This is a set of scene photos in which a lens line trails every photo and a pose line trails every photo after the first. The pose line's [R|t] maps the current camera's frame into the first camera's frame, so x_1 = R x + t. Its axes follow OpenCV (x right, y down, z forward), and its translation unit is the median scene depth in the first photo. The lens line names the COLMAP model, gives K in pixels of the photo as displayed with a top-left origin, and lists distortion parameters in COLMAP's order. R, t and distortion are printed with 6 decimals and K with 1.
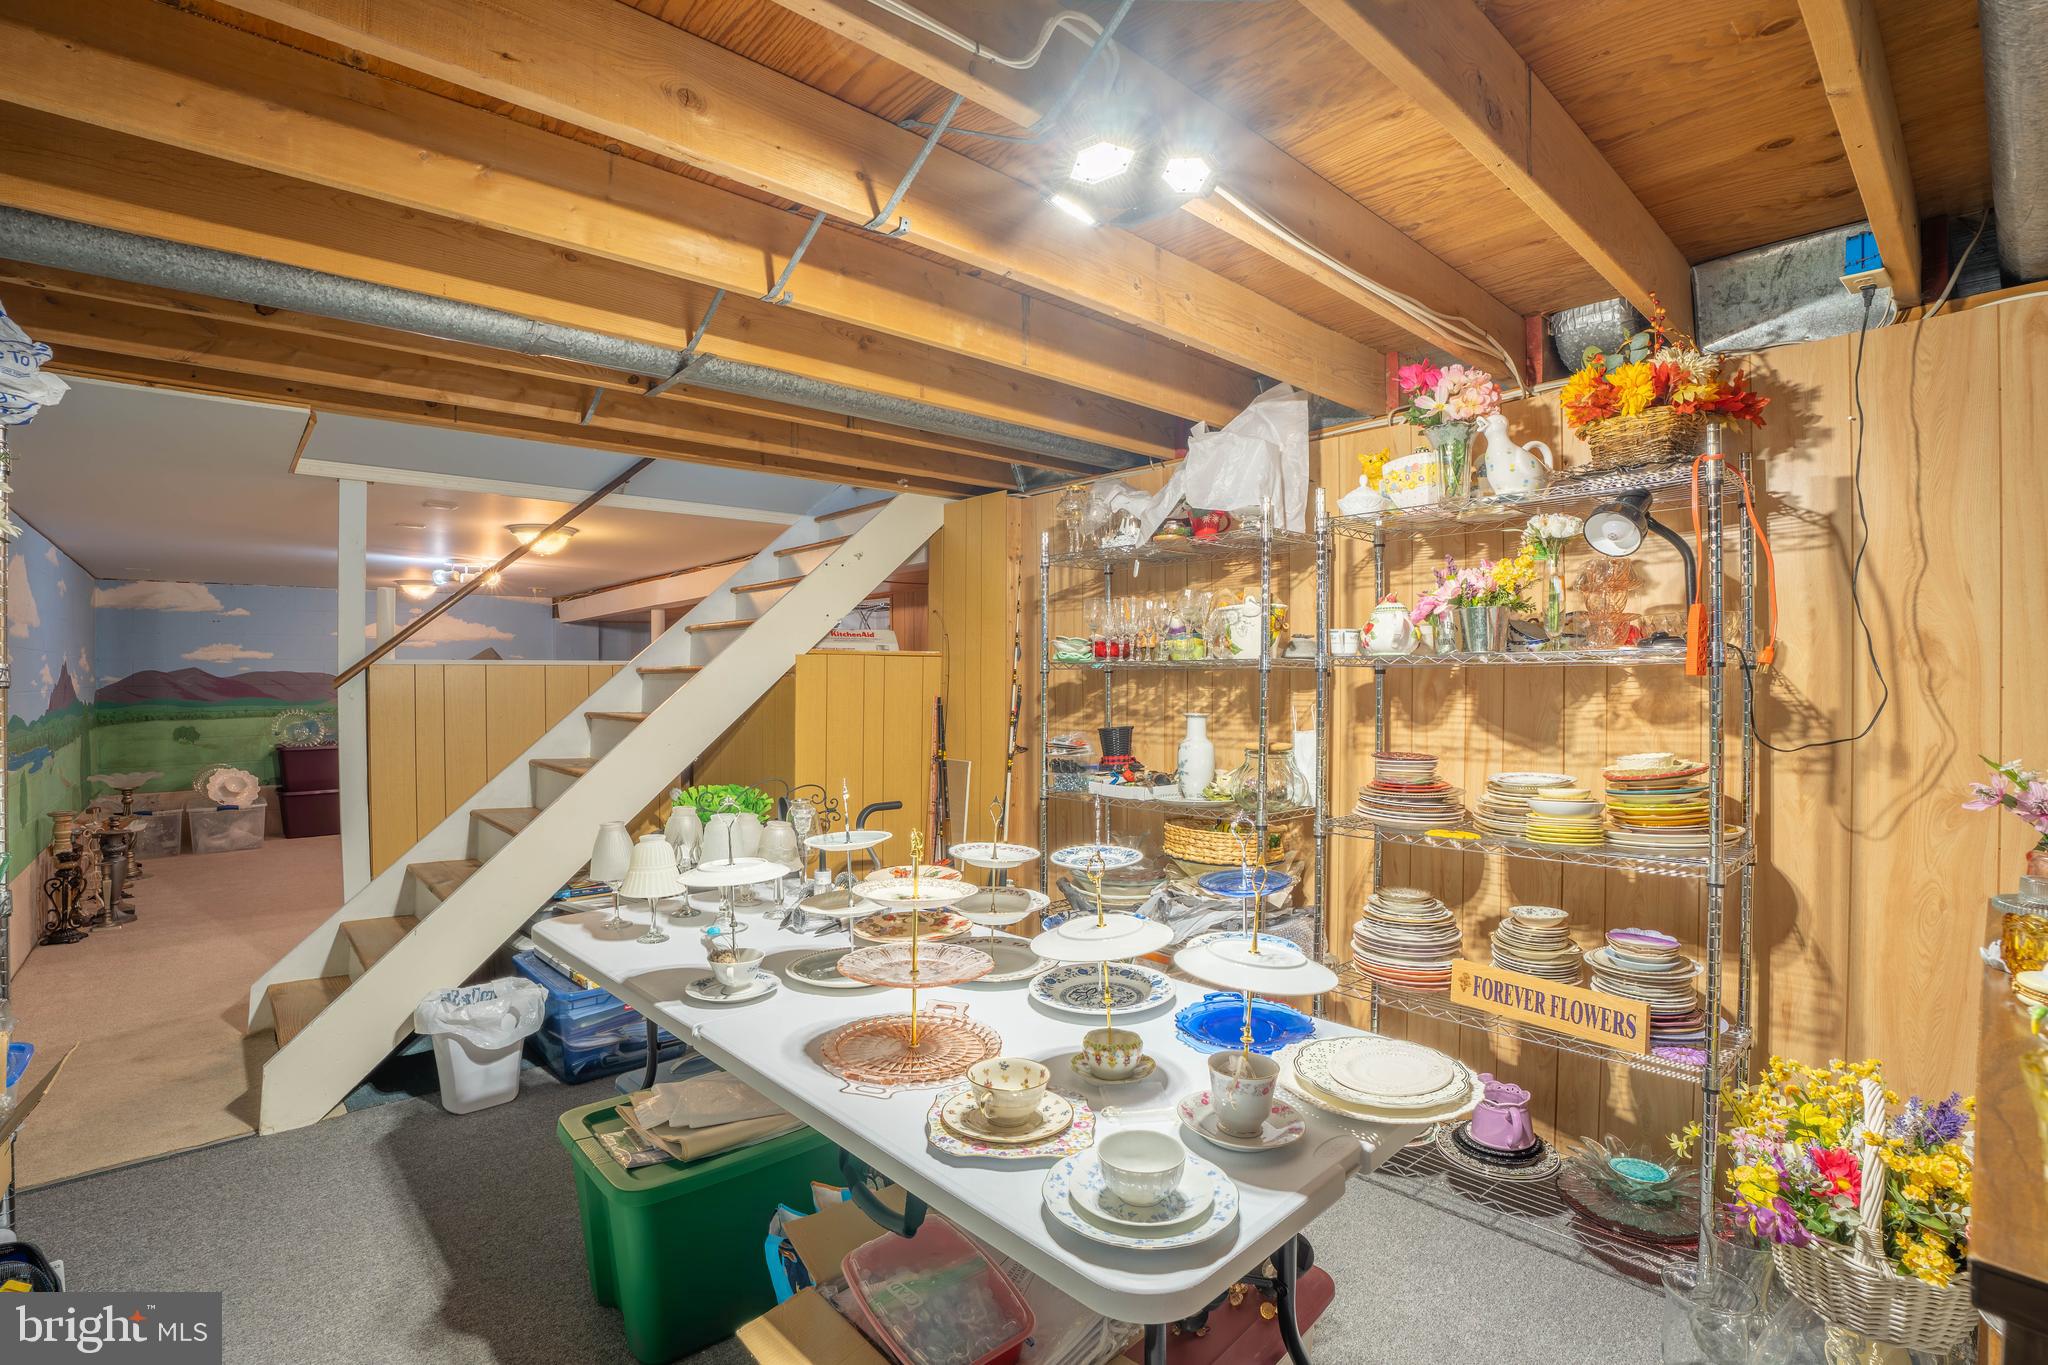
lens RADIAL K [[939.0, 0, 1021.3], [0, 939.0, 685.7], [0, 0, 1]] dist [-0.073602, 0.018091]
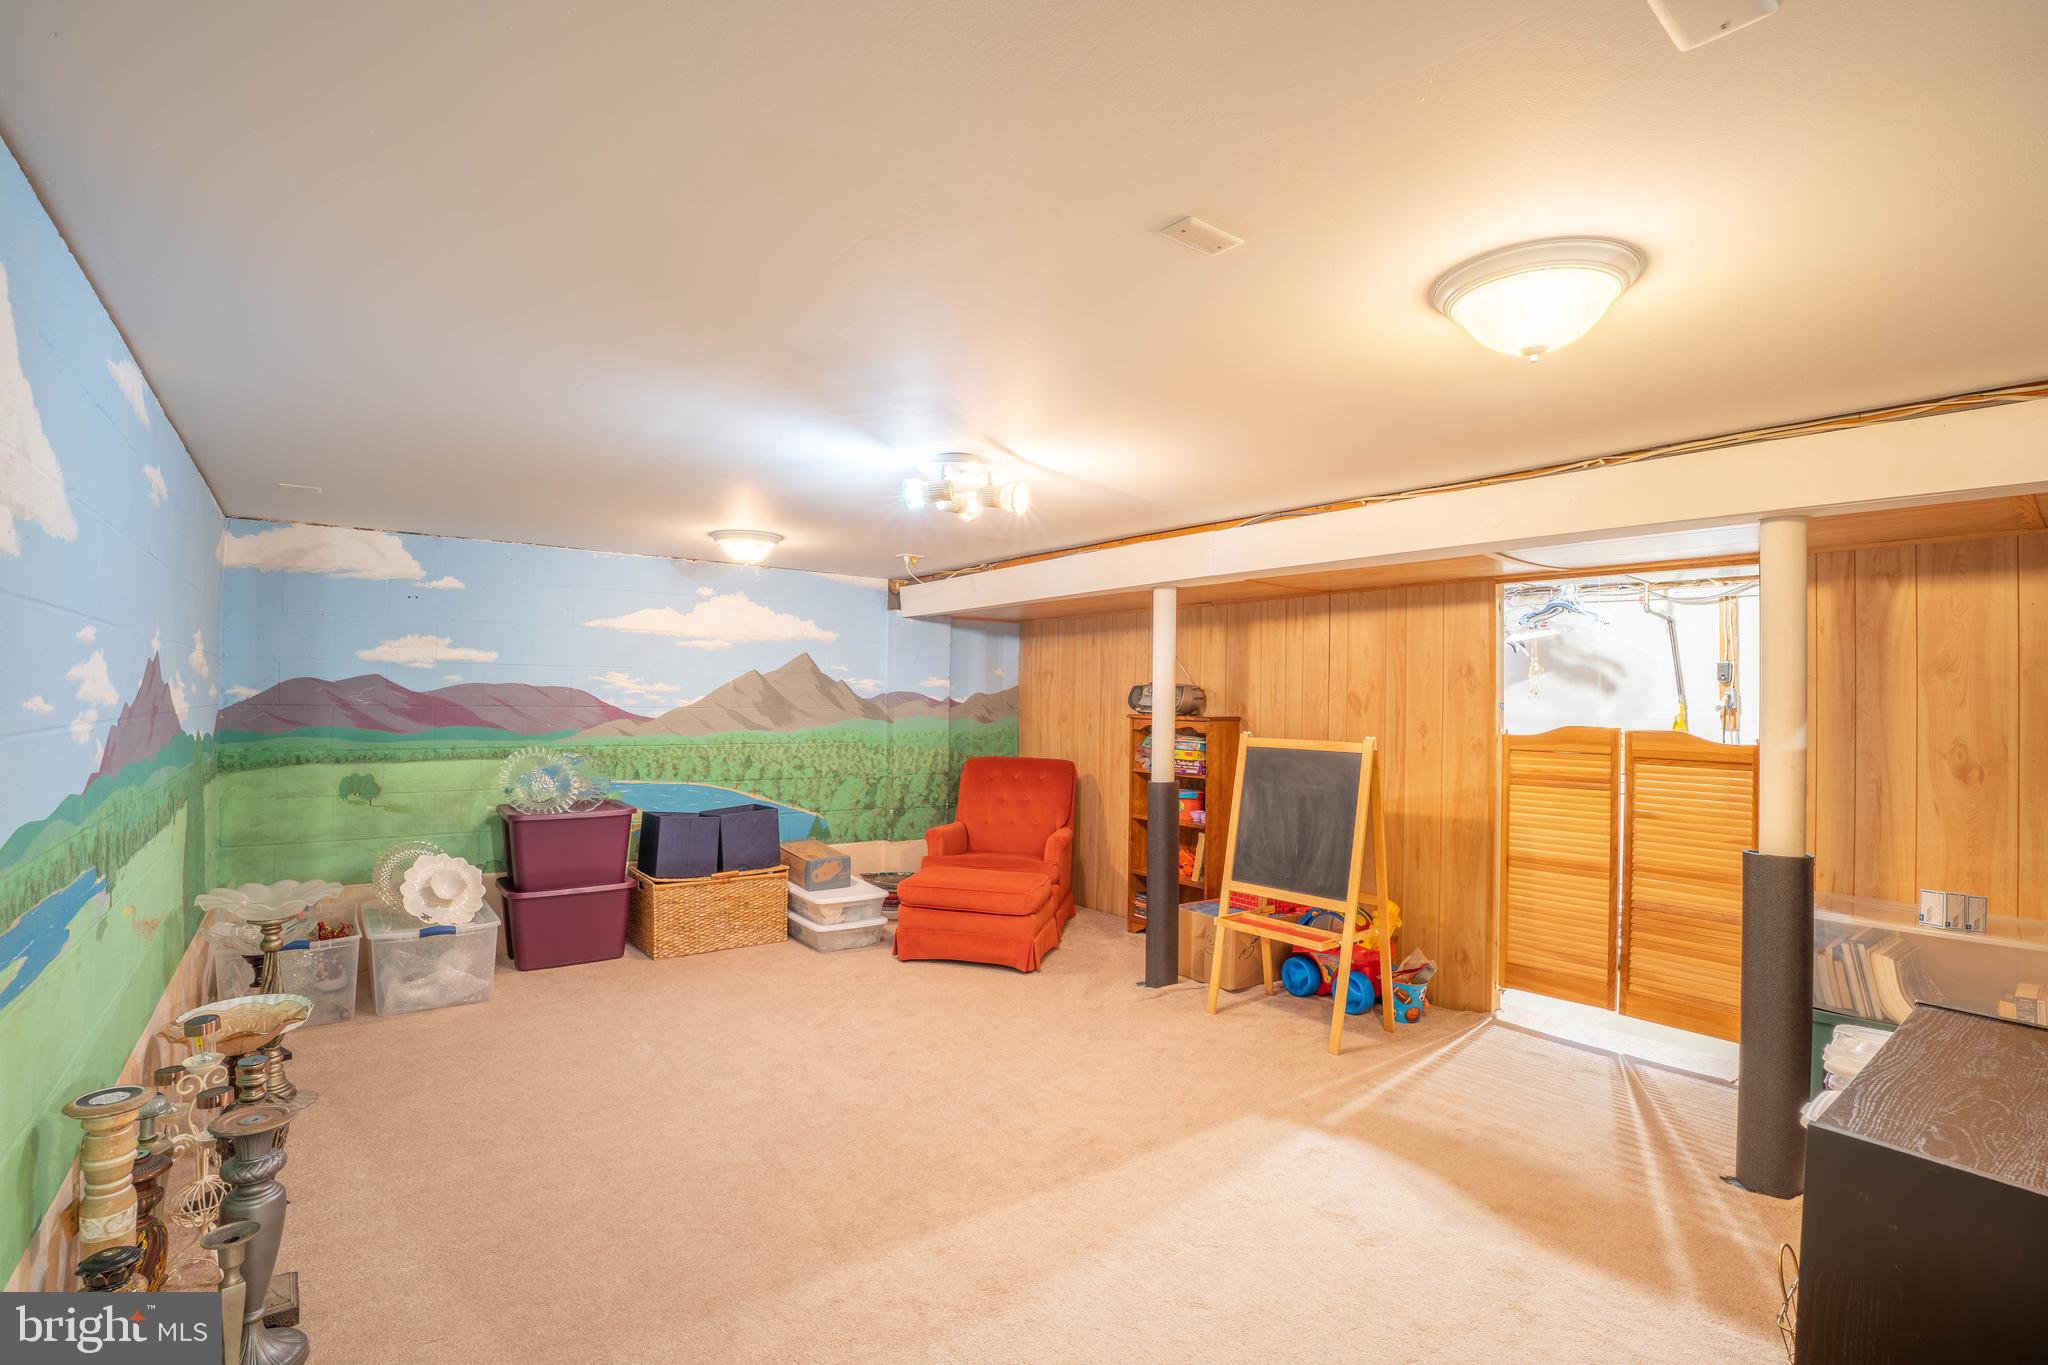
lens RADIAL K [[939.0, 0, 1021.3], [0, 939.0, 685.7], [0, 0, 1]] dist [-0.073602, 0.018091]
pose [[0.996738, 0.017114, -0.078867, -0.458064], [-0.019231, 0.999473, -0.026161, -0.005315], [0.078378, 0.027593, 0.996542, 0.438689]]
